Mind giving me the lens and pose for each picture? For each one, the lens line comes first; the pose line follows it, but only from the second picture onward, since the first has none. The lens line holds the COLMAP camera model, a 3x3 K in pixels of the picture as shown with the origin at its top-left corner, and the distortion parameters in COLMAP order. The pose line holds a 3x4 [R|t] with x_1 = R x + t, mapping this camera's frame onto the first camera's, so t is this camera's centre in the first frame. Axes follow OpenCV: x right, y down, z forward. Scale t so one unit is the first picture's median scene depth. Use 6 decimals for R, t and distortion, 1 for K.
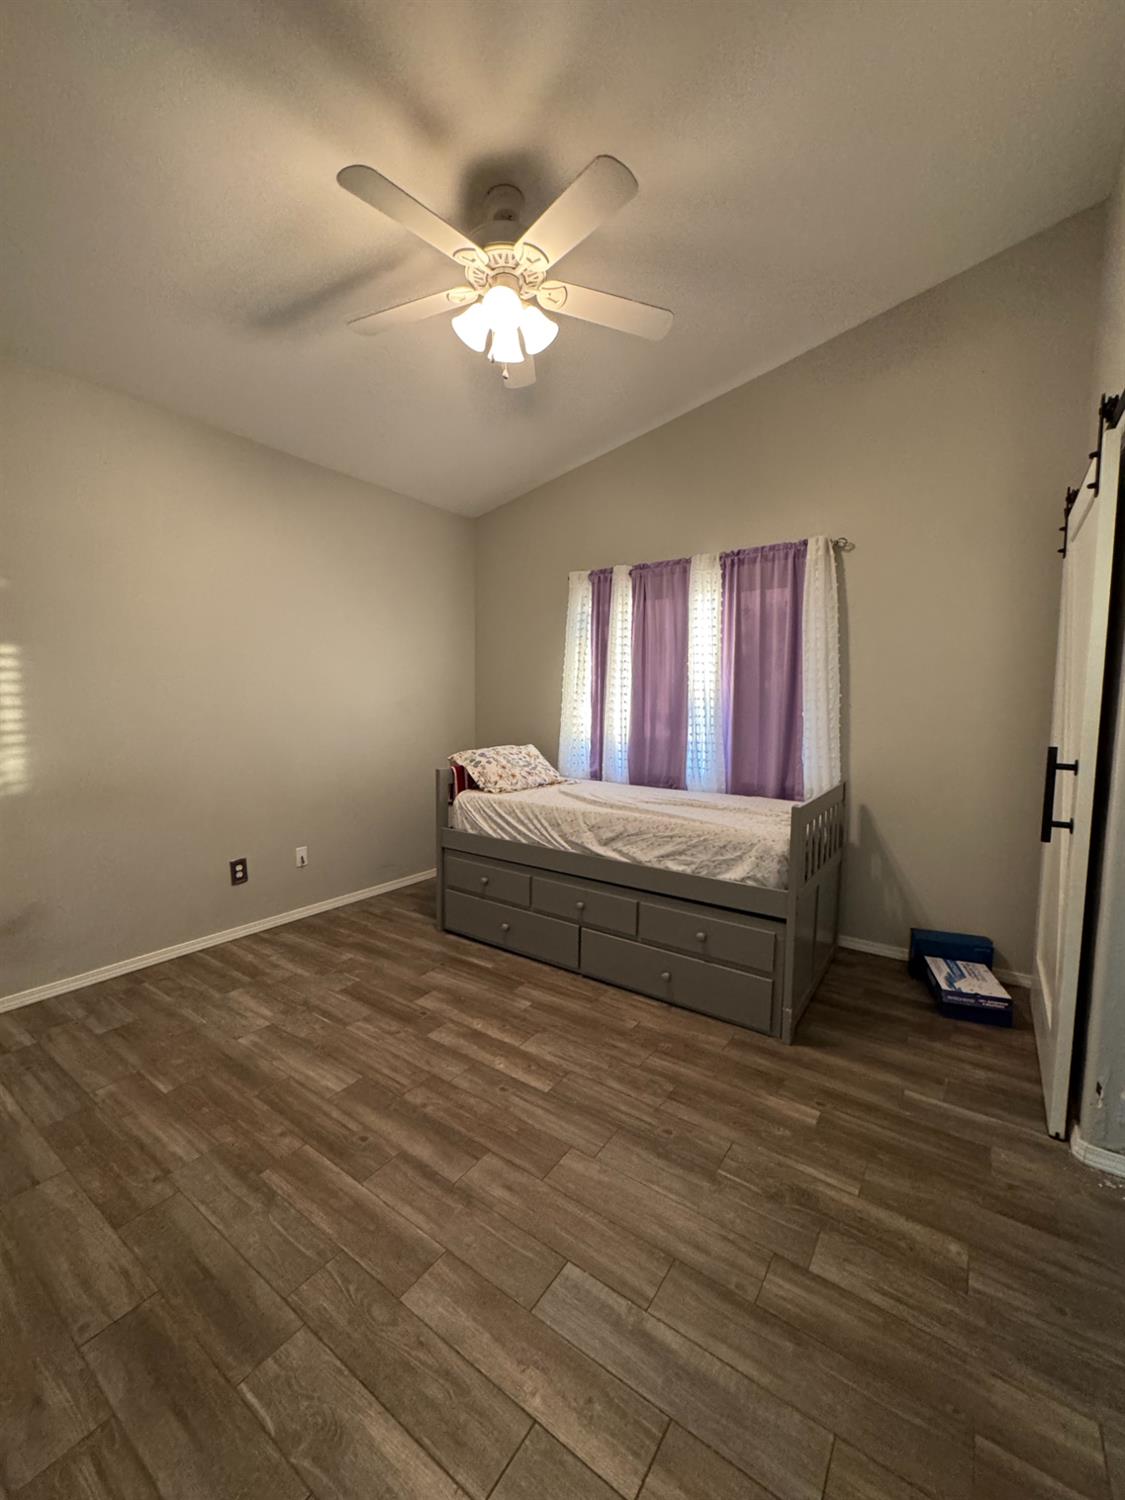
lens RADIAL K [[598.7, 0, 564.0], [0, 598.7, 749.4], [0, 0, 1]] dist [-0.004500, 0.000614]
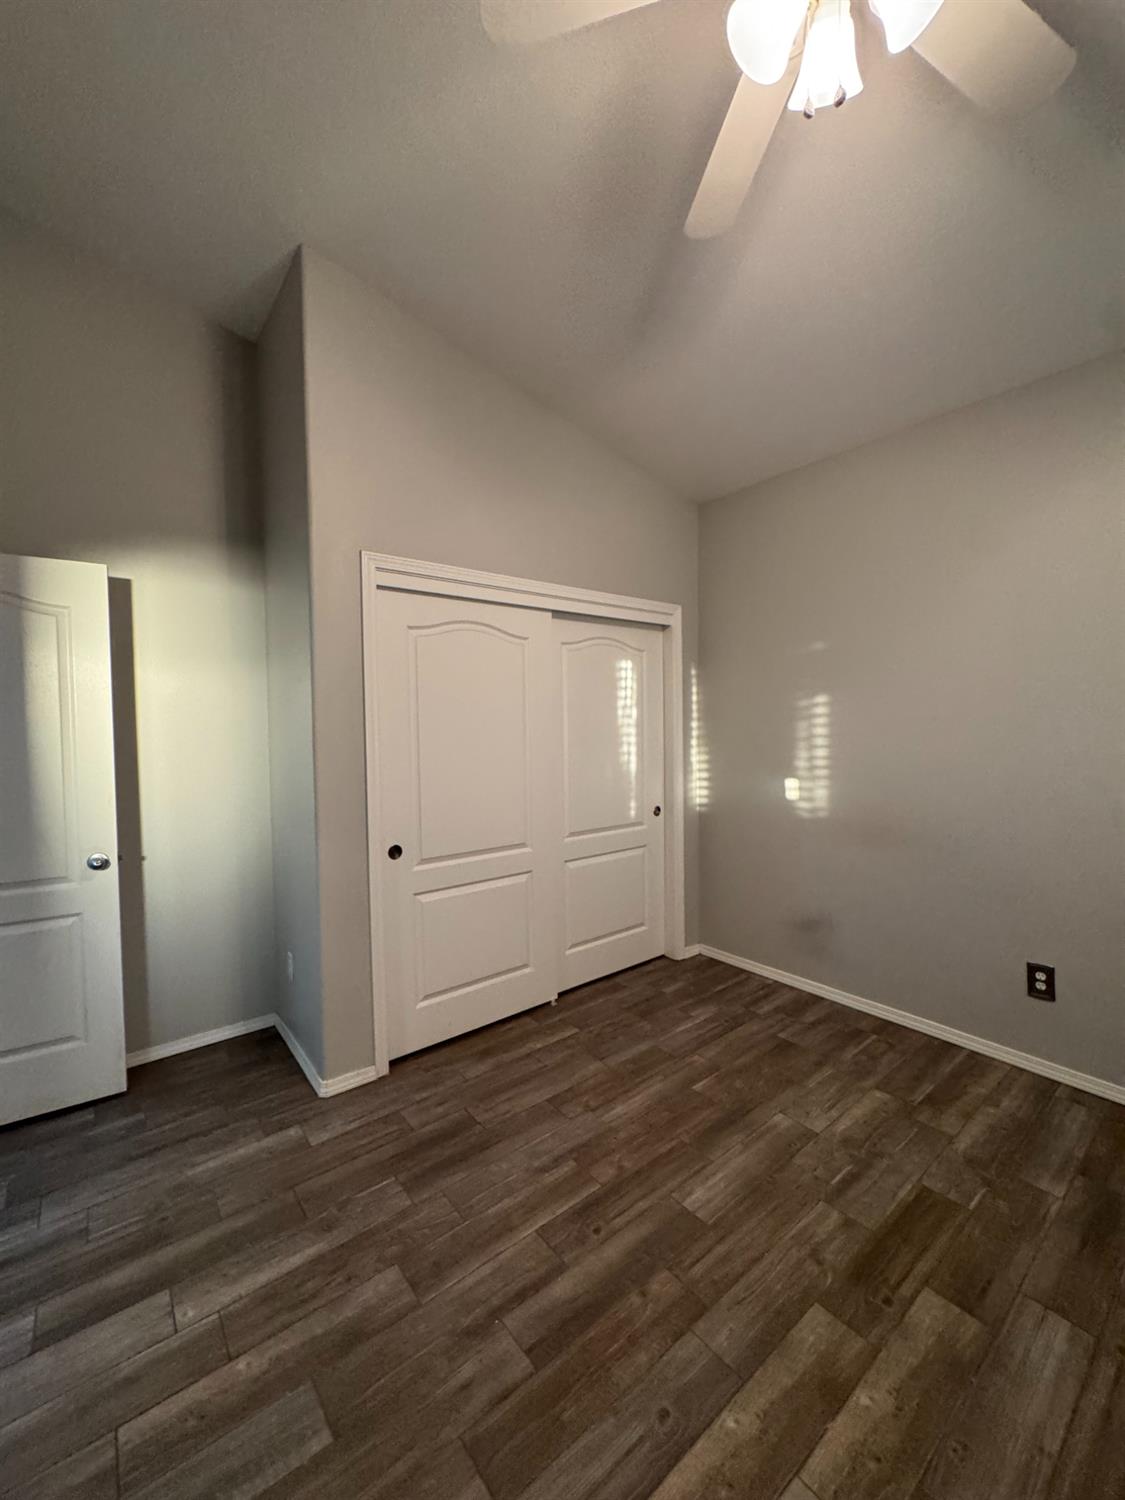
lens RADIAL K [[598.7, 0, 560.4], [0, 598.7, 749.2], [0, 0, 1]] dist [-0.004500, 0.000614]
pose [[-0.286501, 0.030768, -0.957586, 0.426252], [-0.071708, 0.995992, 0.053456, -0.100511], [0.955393, 0.083982, -0.283147, 0.917273]]
